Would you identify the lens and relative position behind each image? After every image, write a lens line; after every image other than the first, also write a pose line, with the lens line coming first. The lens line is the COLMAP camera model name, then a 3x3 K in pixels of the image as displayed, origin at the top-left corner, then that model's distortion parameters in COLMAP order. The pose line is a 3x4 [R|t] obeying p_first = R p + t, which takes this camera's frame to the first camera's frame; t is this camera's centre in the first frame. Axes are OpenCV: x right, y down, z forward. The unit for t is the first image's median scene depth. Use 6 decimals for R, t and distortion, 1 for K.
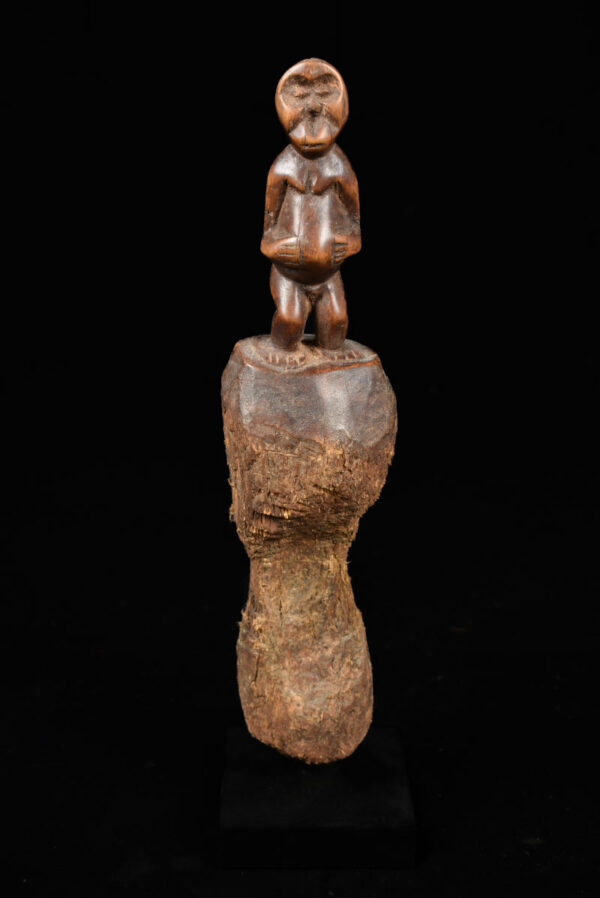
lens RADIAL K [[1266.9, 0, 300.0], [0, 1266.9, 449.0], [0, 0, 1]] dist [-0.004517, 0.039364]
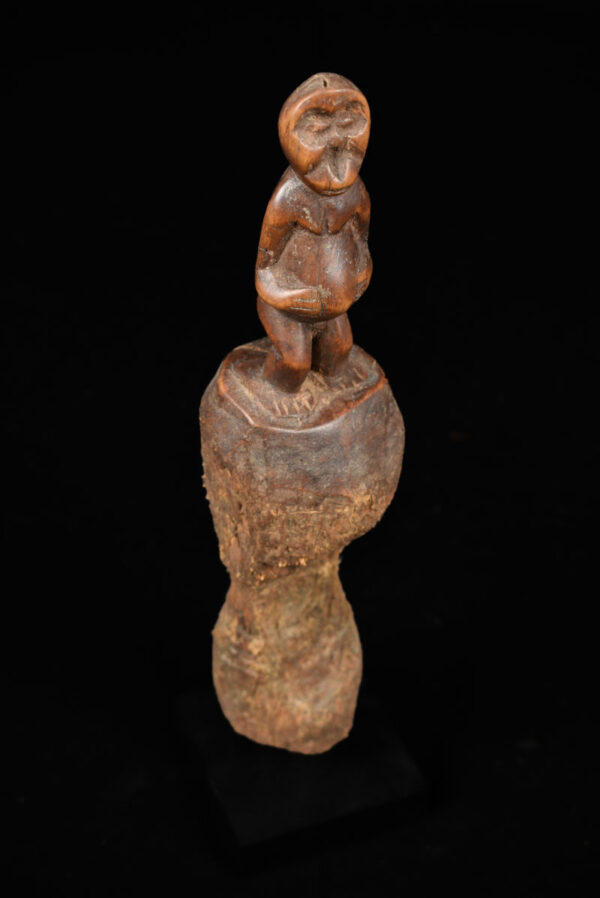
lens RADIAL K [[1497.6, 0, 300.0], [0, 1497.6, 449.0], [0, 0, 1]] dist [0.019794, 0.036651]
pose [[0.931042, -0.215964, 0.294142, -0.305575], [0.087187, 0.914372, 0.395376, -0.436503], [-0.354342, -0.342467, 0.870148, 0.119927]]
